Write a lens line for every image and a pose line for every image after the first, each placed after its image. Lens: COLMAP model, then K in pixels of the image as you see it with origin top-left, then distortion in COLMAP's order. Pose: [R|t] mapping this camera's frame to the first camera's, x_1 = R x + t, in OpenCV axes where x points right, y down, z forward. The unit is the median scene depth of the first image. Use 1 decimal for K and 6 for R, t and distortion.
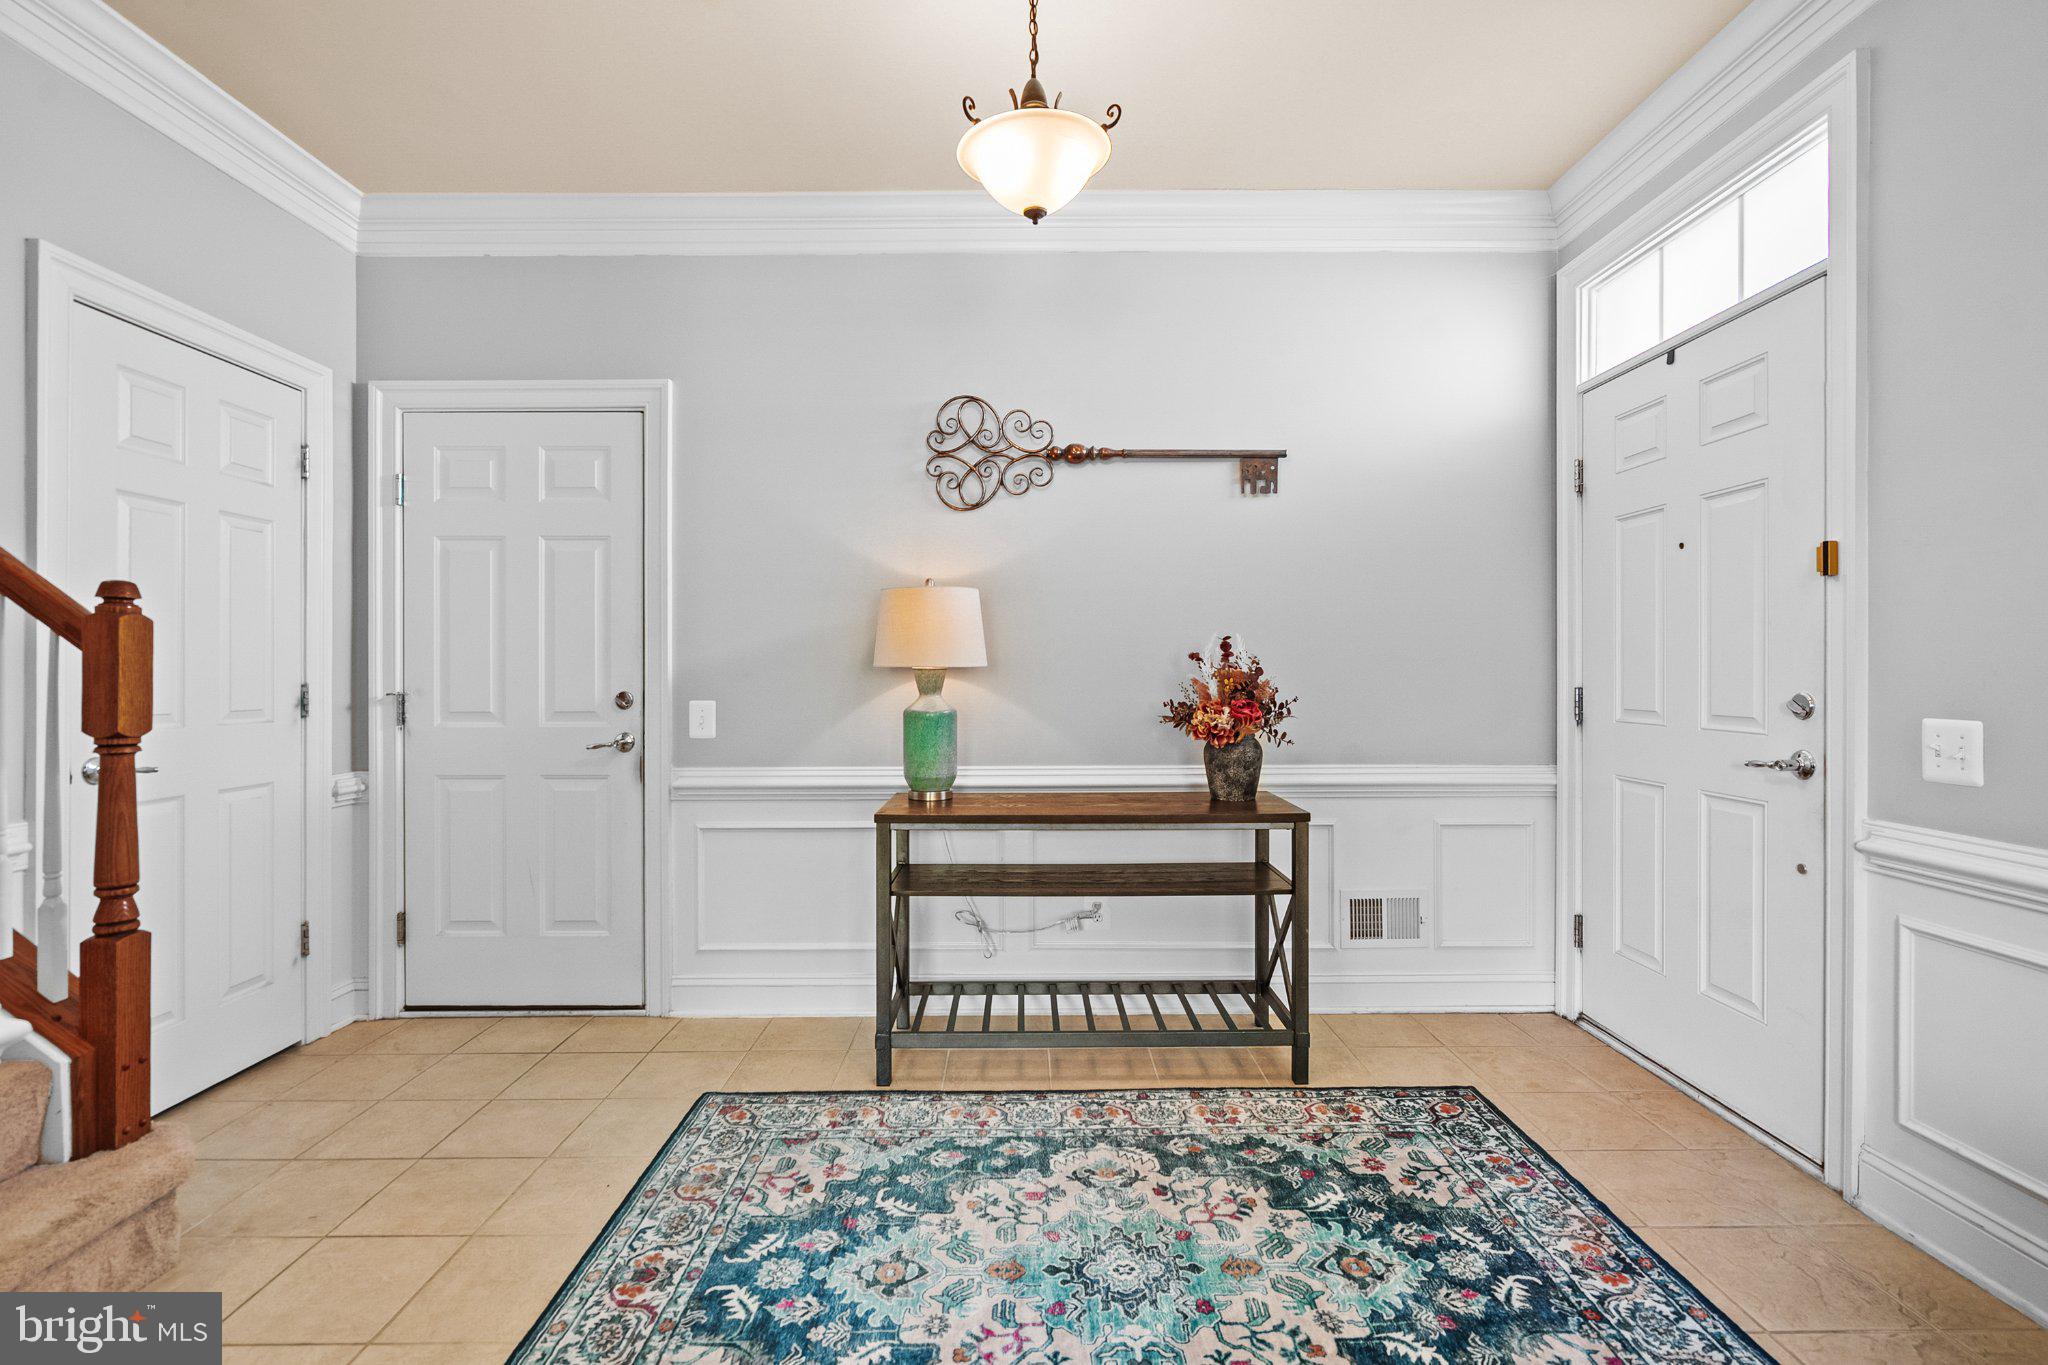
lens RADIAL K [[922.4, 0, 1015.0], [0, 922.4, 671.4], [0, 0, 1]] dist [-0.004413, 0.003181]
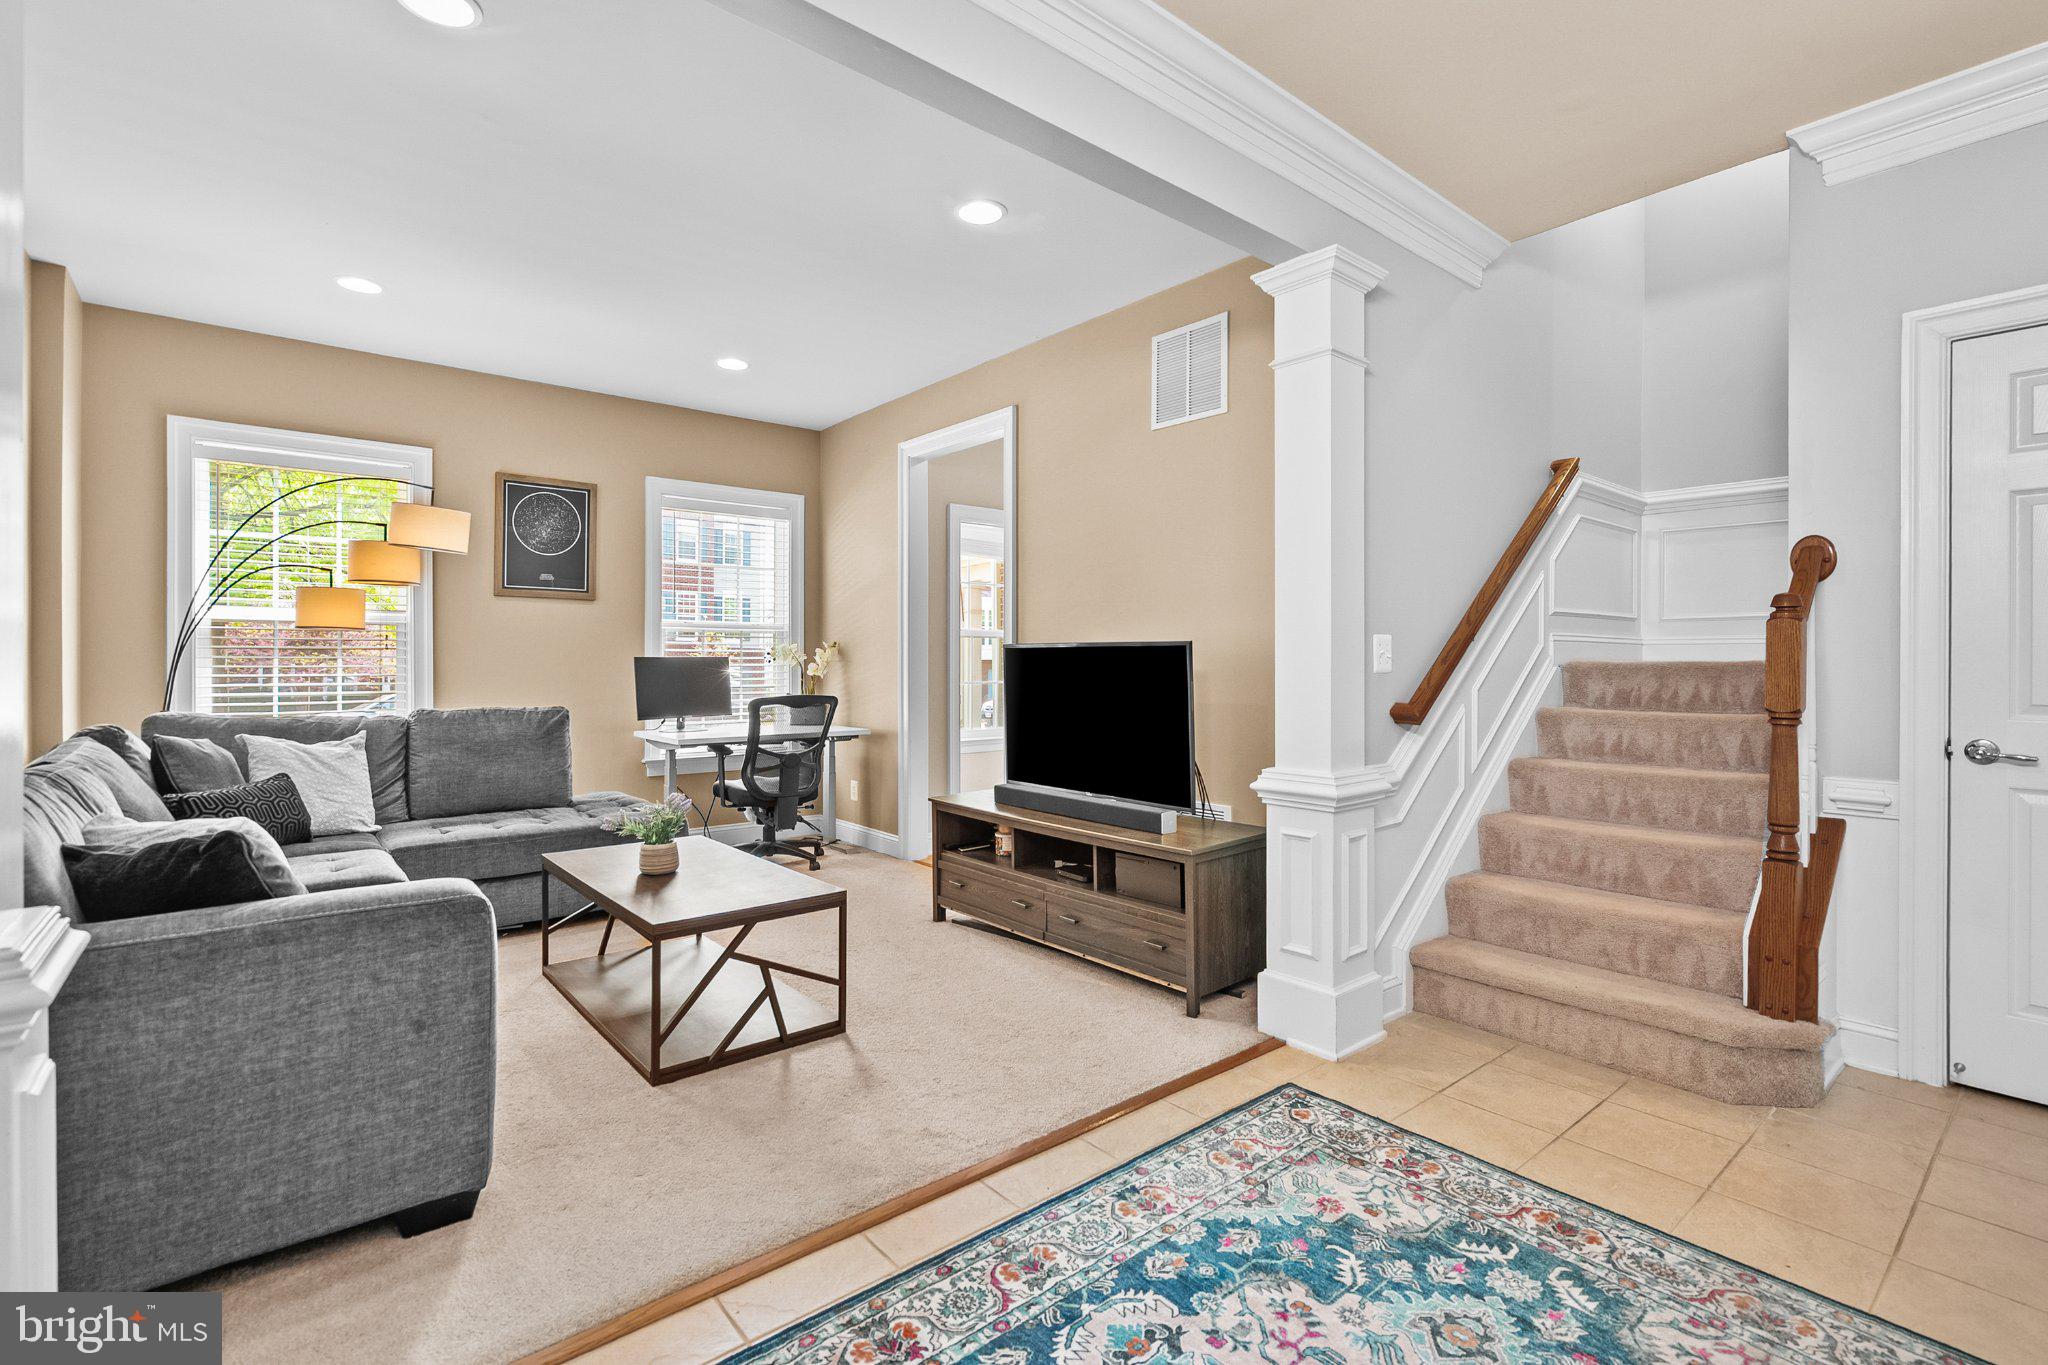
lens RADIAL K [[922.4, 0, 1011.7], [0, 922.4, 672.9], [0, 0, 1]] dist [-0.004413, 0.003181]
pose [[-0.778112, 0.006183, -0.628095, 0.758684], [-0.000594, 0.999944, 0.010579, 0.002455], [0.628125, 0.008604, -0.778065, 1.417311]]
